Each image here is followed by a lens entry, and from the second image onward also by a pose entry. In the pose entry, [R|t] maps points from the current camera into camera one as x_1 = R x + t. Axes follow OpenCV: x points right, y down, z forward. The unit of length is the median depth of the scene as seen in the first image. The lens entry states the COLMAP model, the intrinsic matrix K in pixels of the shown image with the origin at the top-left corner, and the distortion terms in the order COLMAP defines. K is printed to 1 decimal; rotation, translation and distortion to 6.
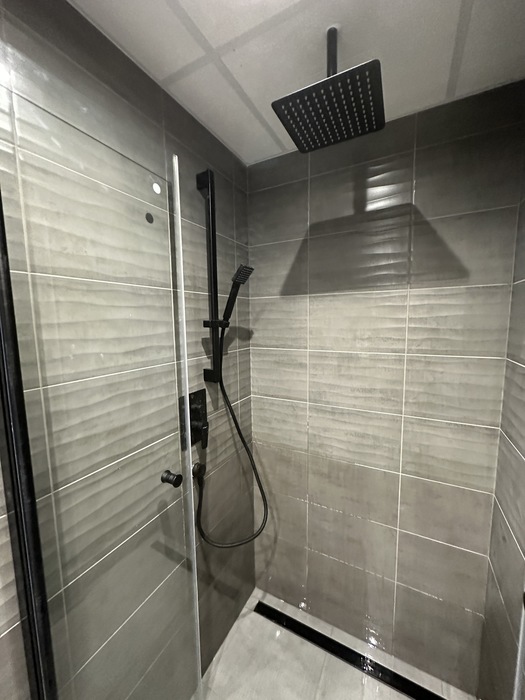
lens RADIAL K [[278.2, 0, 261.6], [0, 278.2, 350.5], [0, 0, 1]] dist [-0.002604, 0.000534]
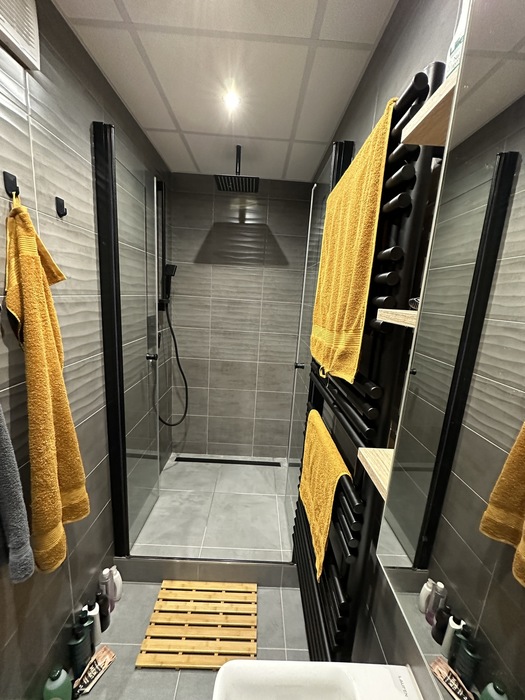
lens RADIAL K [[278.2, 0, 261.6], [0, 278.2, 350.5], [0, 0, 1]] dist [-0.002604, 0.000534]
pose [[0.873372, -0.026146, 0.486352, -0.415225], [-0.022038, 0.995414, 0.093087, 0.162213], [-0.486556, -0.092018, 0.868790, -0.687036]]
